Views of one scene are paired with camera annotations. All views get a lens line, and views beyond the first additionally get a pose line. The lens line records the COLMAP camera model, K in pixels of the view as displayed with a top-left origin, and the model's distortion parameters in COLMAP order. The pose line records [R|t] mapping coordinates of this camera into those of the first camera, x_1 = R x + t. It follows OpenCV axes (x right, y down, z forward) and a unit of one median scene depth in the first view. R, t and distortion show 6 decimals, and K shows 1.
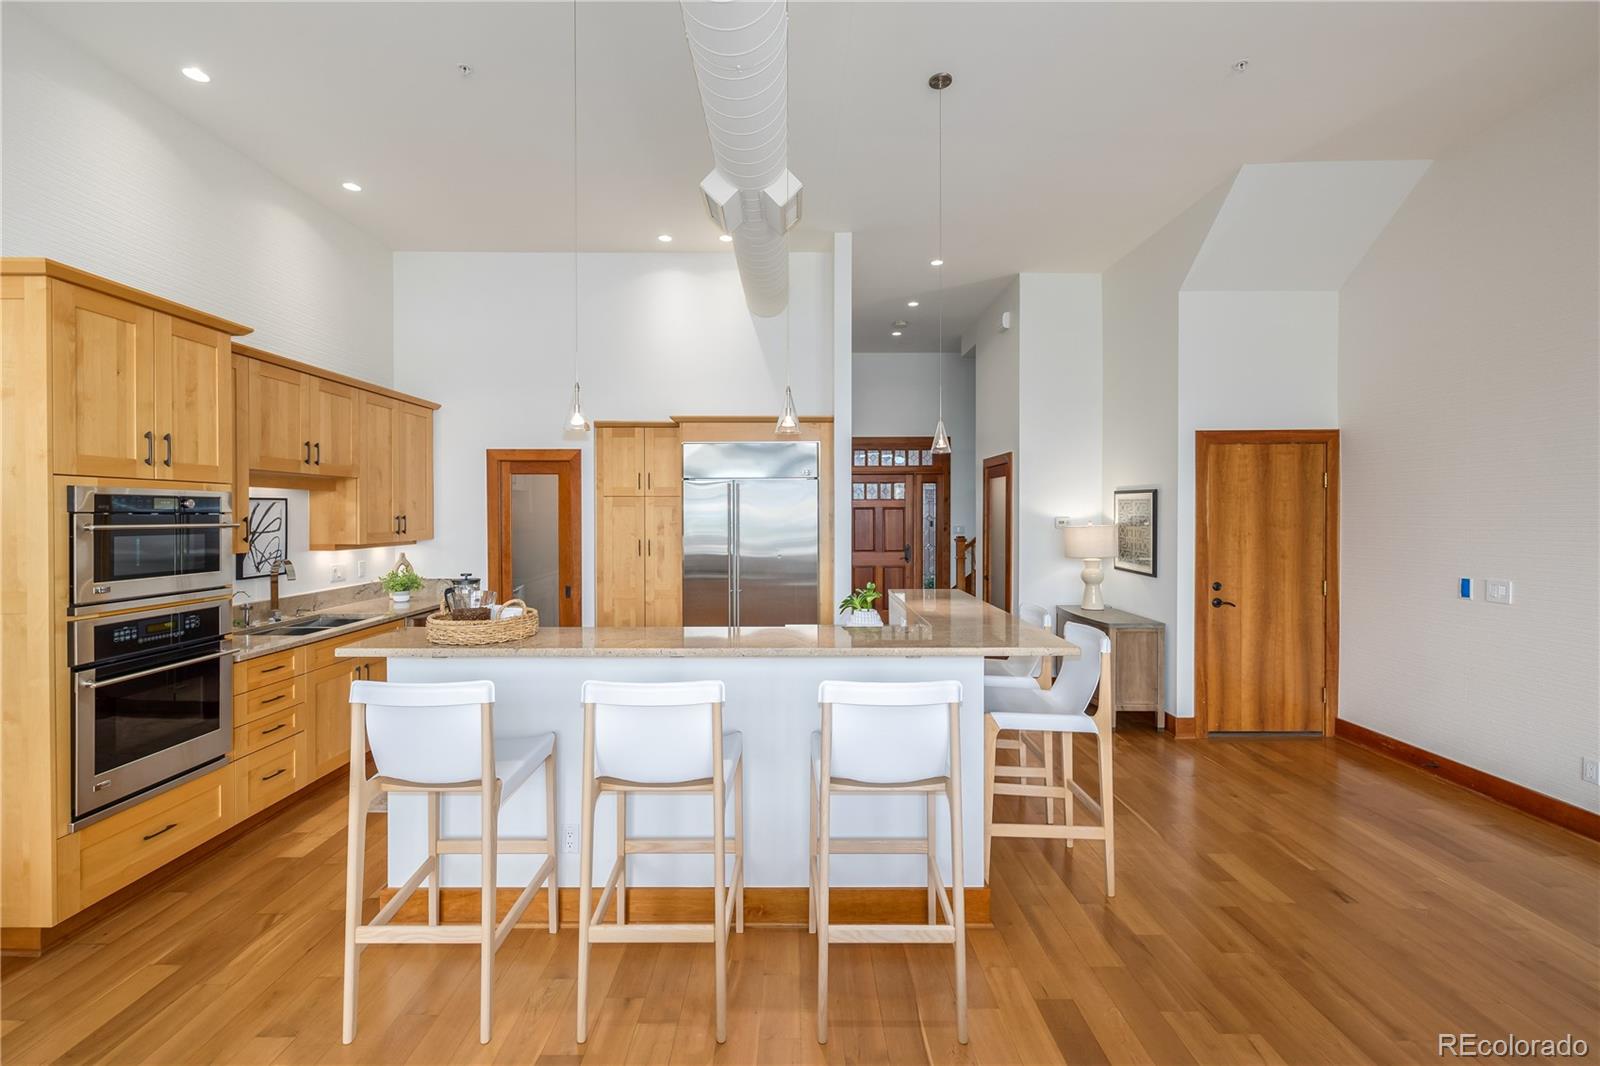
lens RADIAL K [[677.6, 0, 789.5], [0, 677.6, 517.5], [0, 0, 1]] dist [0.003414, 0.000068]
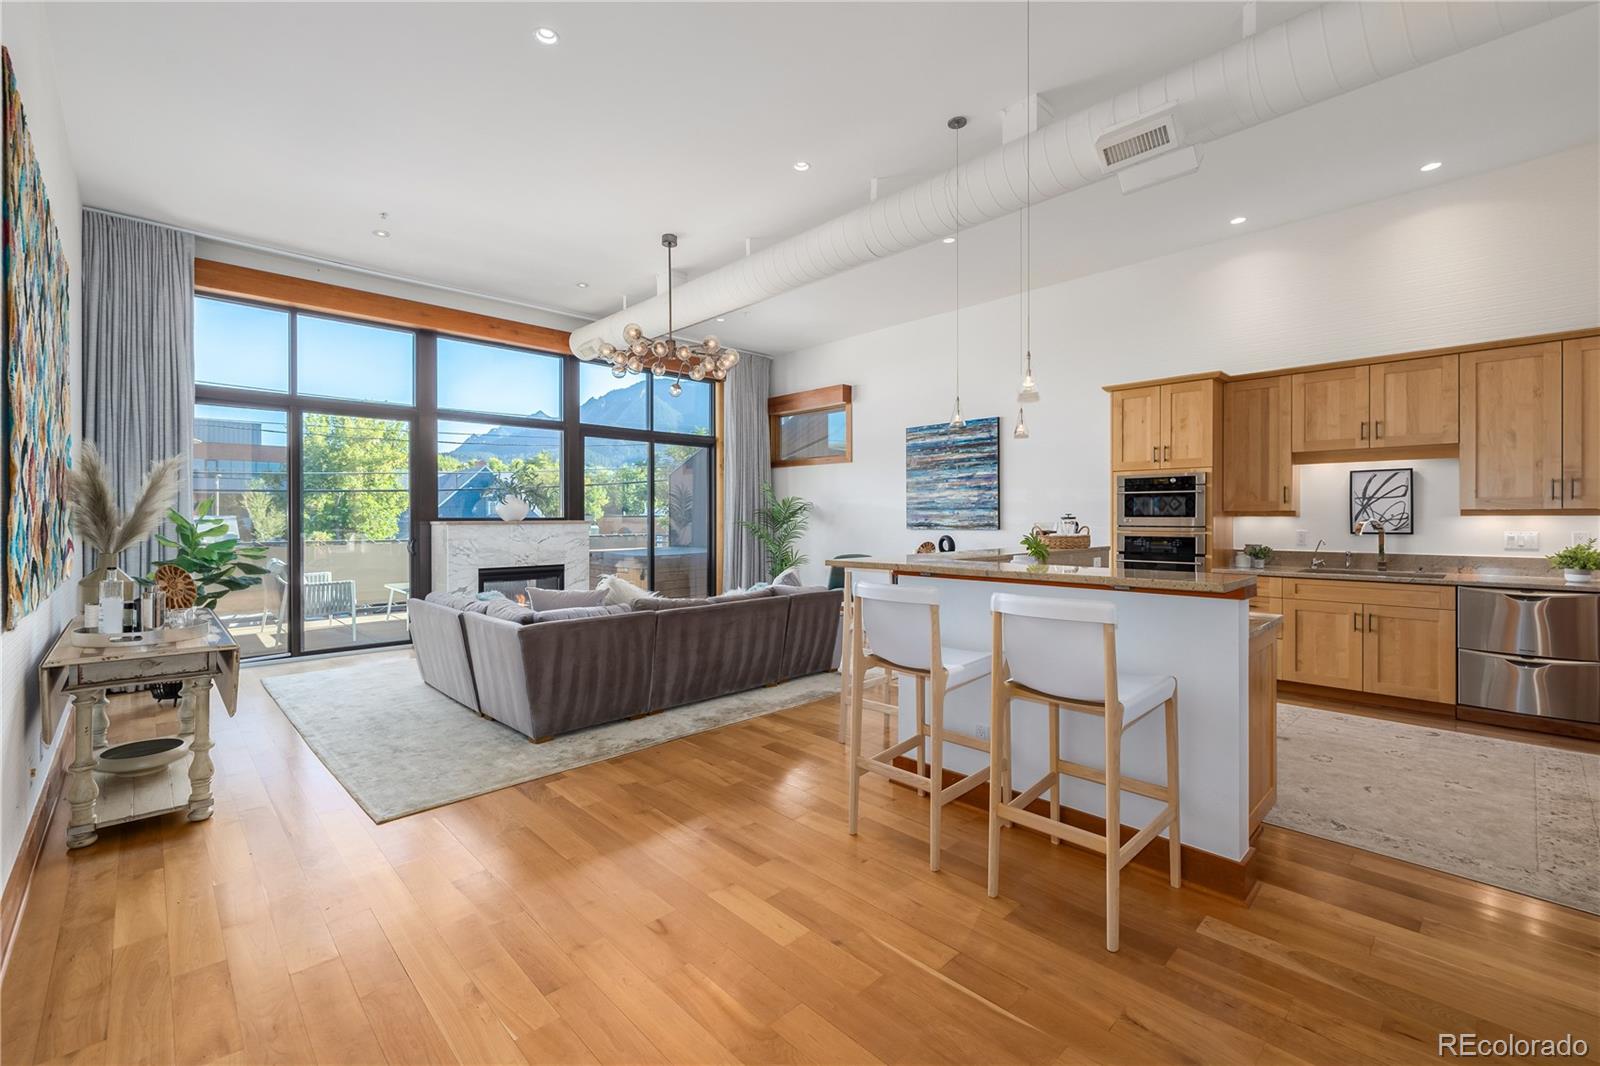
lens RADIAL K [[677.6, 0, 793.7], [0, 677.6, 524.4], [0, 0, 1]] dist [0.003414, 0.000068]
pose [[-0.713849, 0.011068, -0.700213, 0.739237], [-0.001008, 0.999858, 0.016832, 0.043888], [0.700299, 0.012721, -0.713736, 0.984707]]
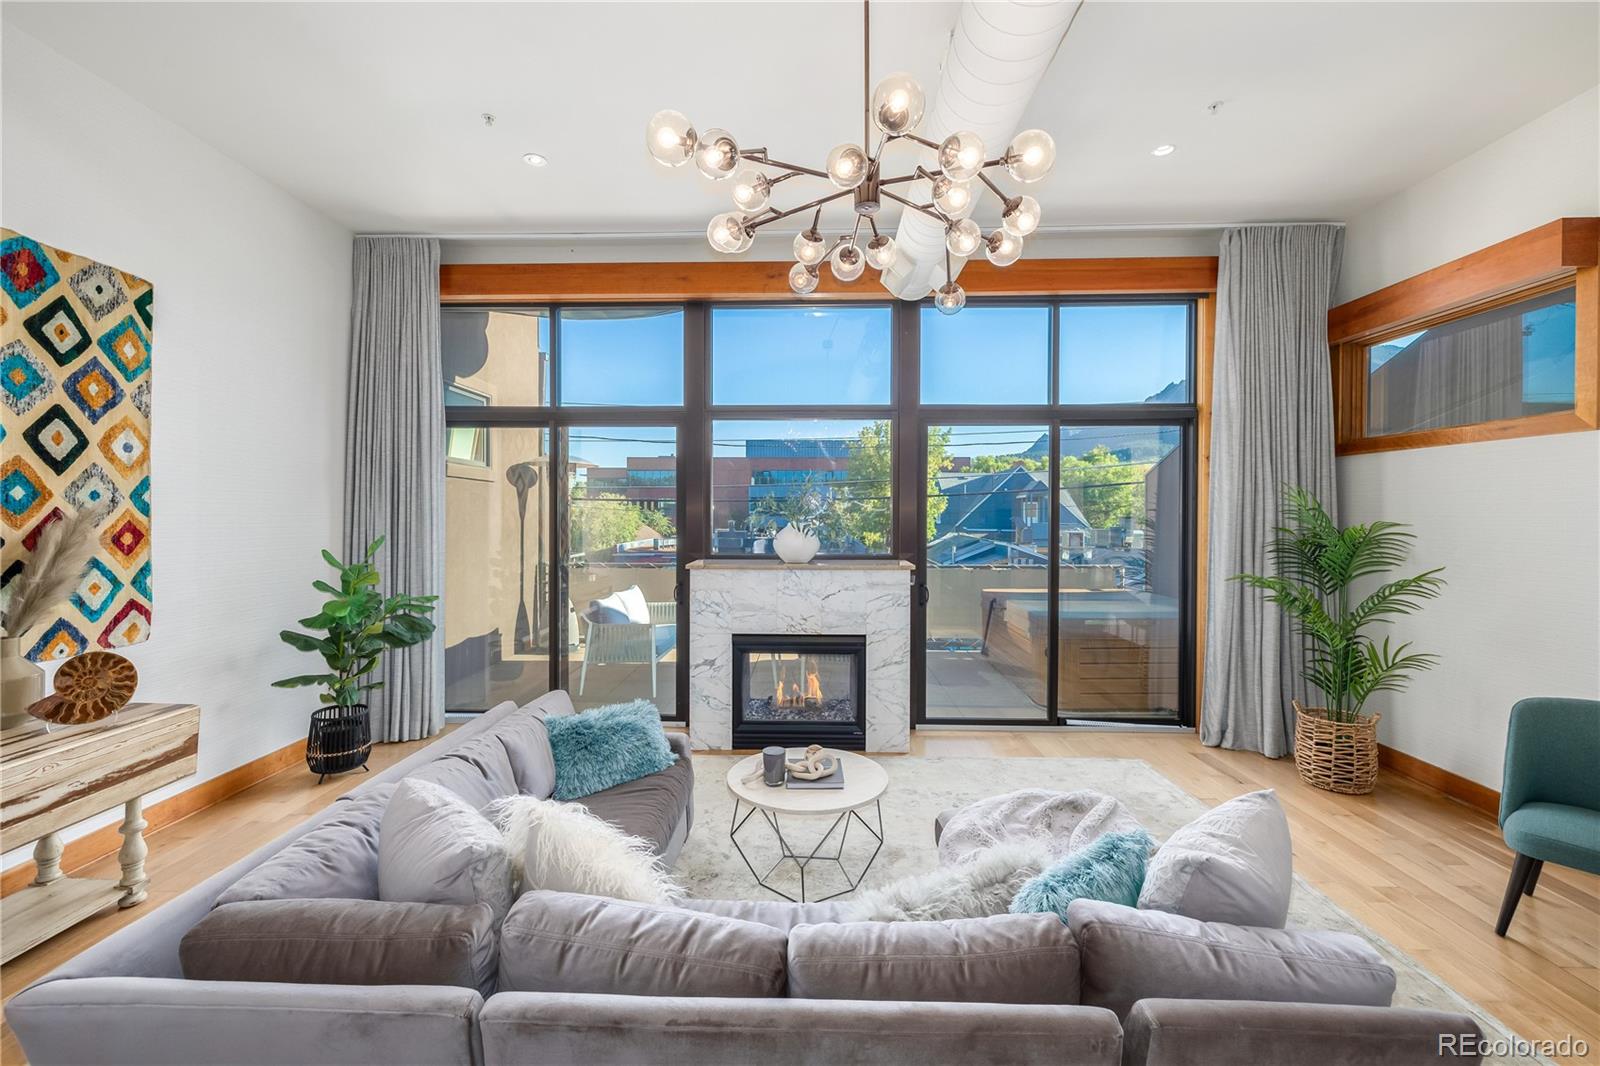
lens RADIAL K [[677.6, 0, 790.7], [0, 677.6, 515.5], [0, 0, 1]] dist [0.003414, 0.000068]
pose [[-0.999557, 0.000001, 0.029752, 0.098781], [0.000266, 0.999960, 0.008918, -0.016362], [-0.029751, 0.008922, -0.999518, 0.464444]]
